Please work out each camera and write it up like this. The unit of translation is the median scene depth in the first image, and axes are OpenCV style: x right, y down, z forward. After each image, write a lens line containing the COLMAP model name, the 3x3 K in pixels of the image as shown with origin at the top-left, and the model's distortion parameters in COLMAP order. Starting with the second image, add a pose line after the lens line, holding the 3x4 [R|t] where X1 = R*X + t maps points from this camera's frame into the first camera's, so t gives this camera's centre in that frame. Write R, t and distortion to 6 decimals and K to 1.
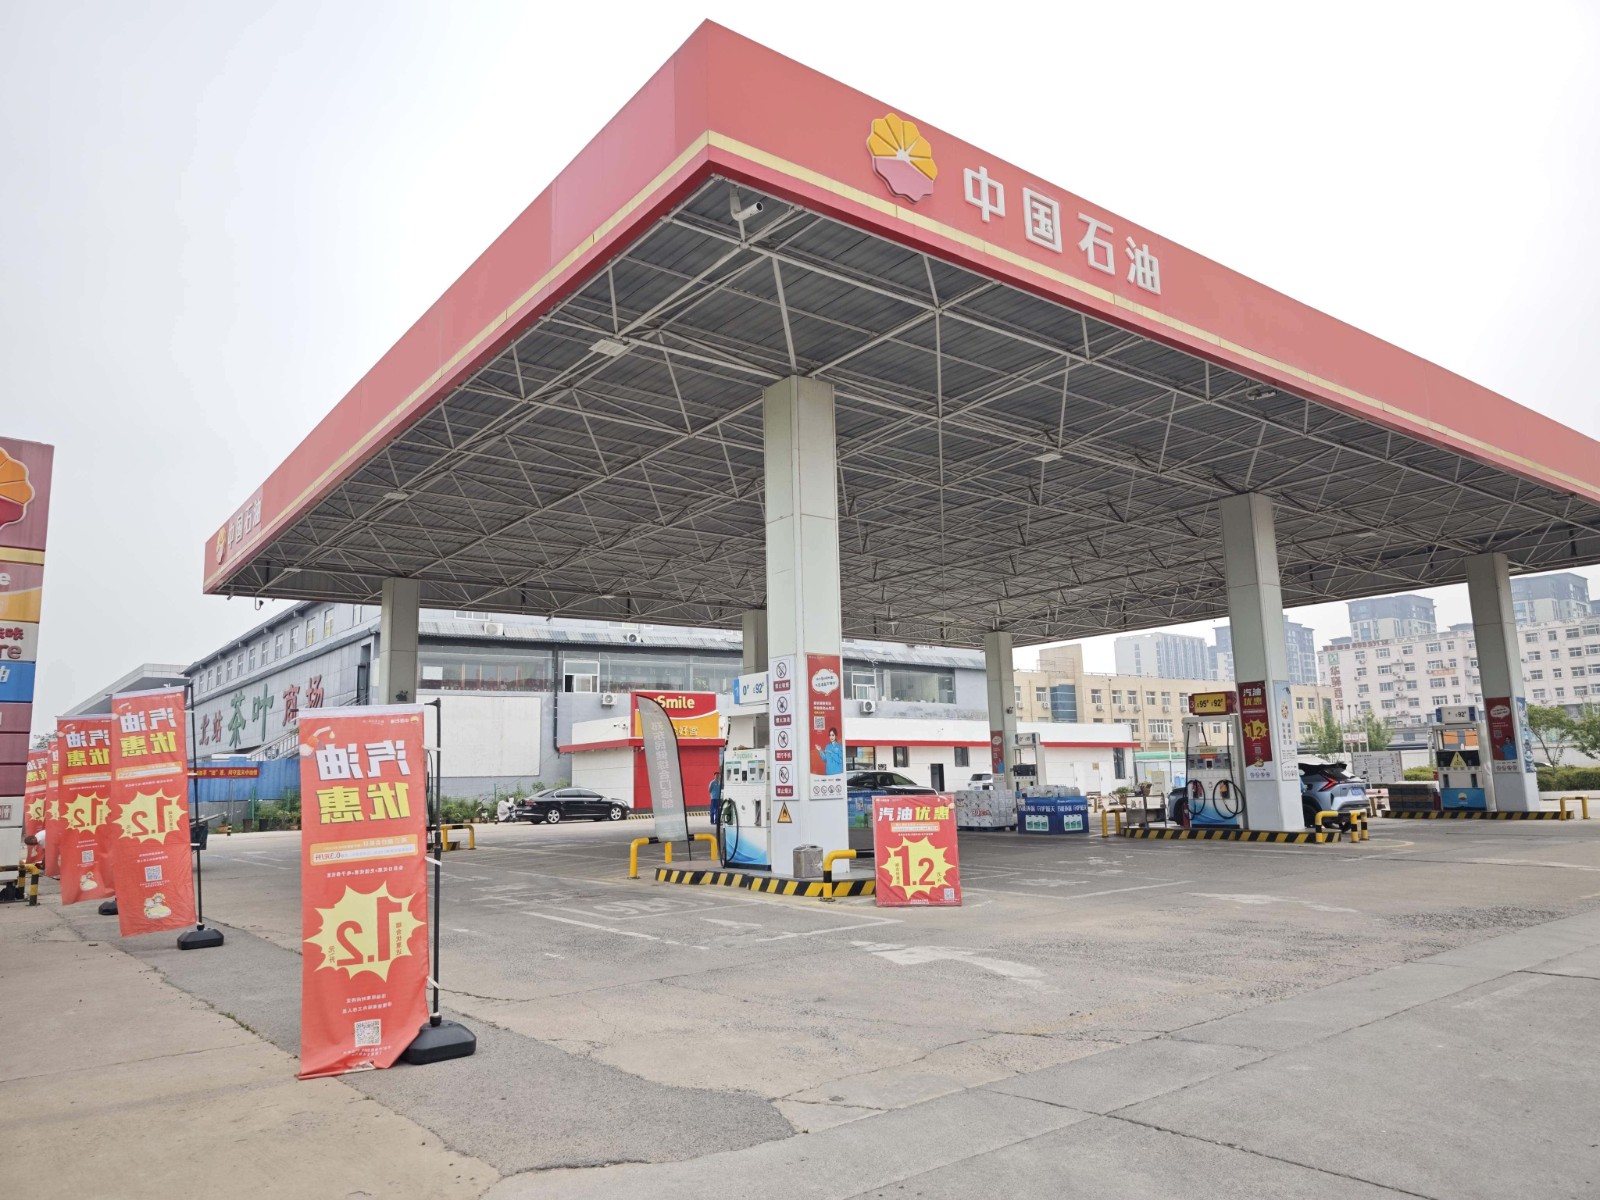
lens RADIAL K [[1080.4, 0, 803.4], [0, 1080.4, 595.2], [0, 0, 1]] dist [0.011772, -0.016743]
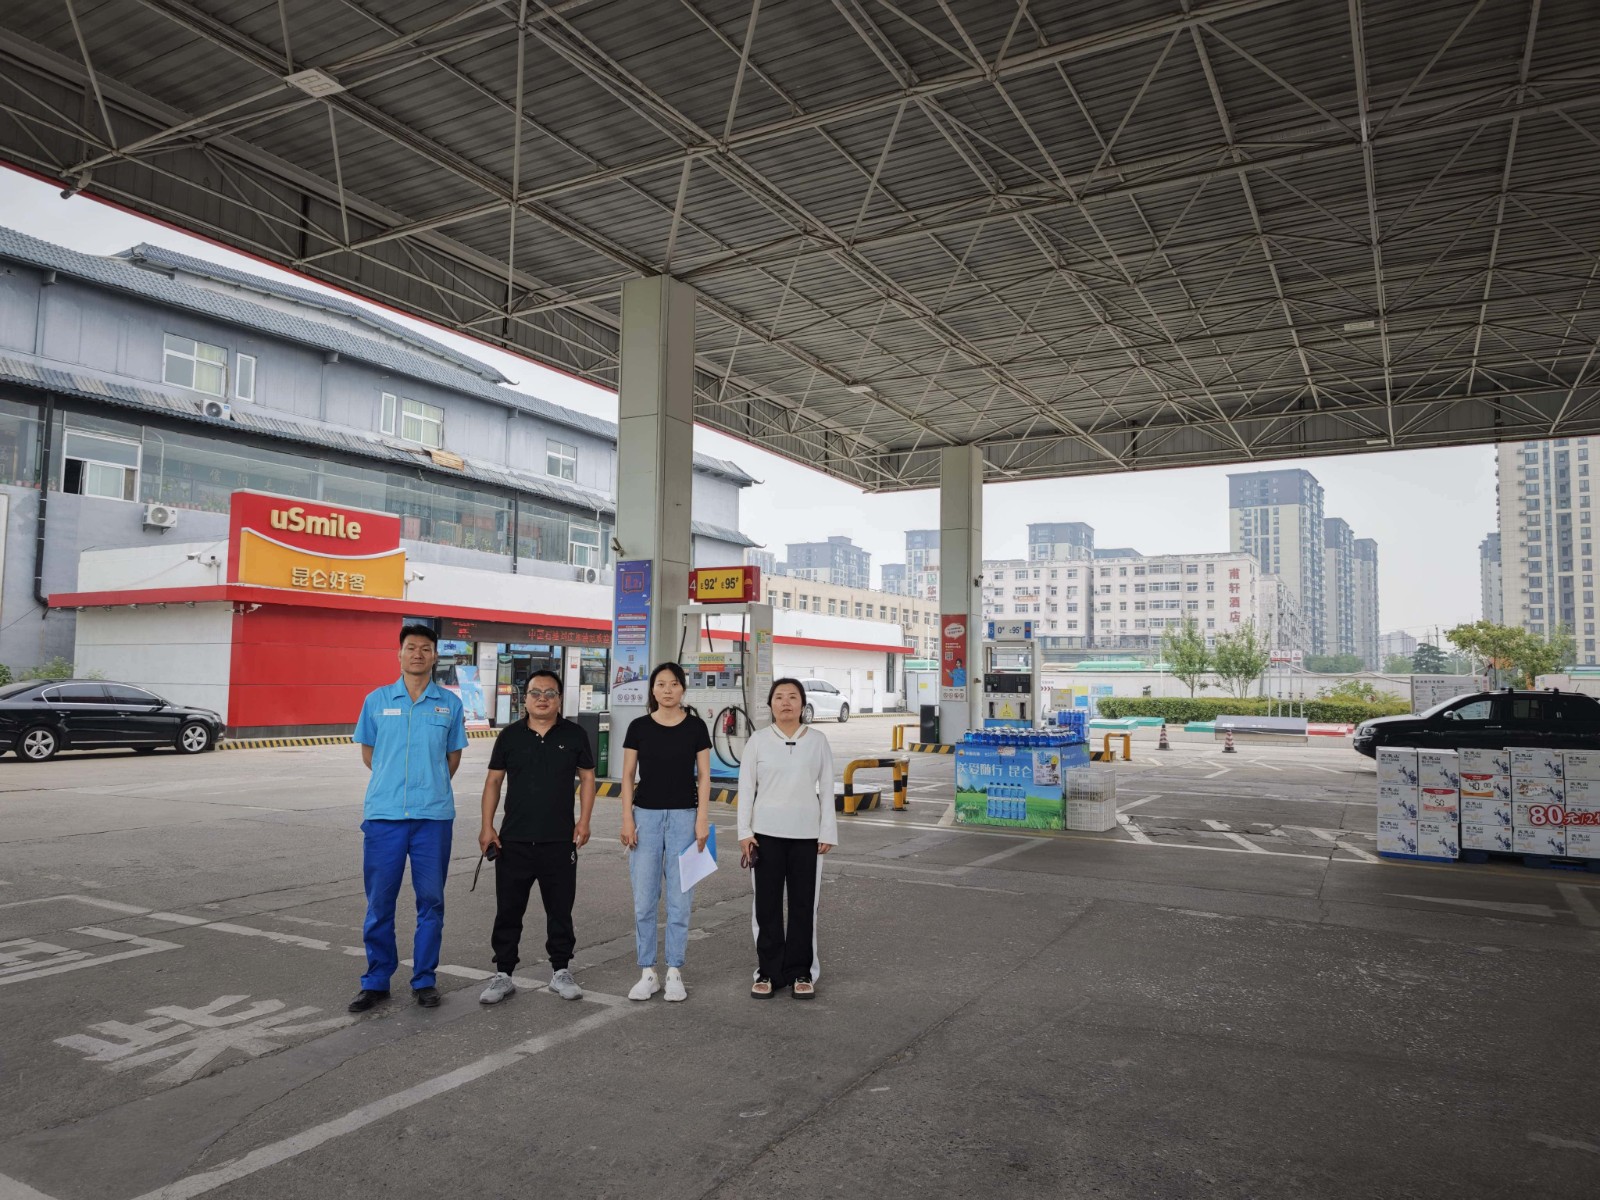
lens RADIAL K [[1080.4, 0, 807.0], [0, 1080.4, 612.8], [0, 0, 1]] dist [0.011772, -0.016743]
pose [[0.914341, 0.064608, 0.399758, -0.098849], [-0.106483, 0.990809, 0.083421, 0.065198], [-0.390694, -0.118843, 0.912817, 0.384099]]
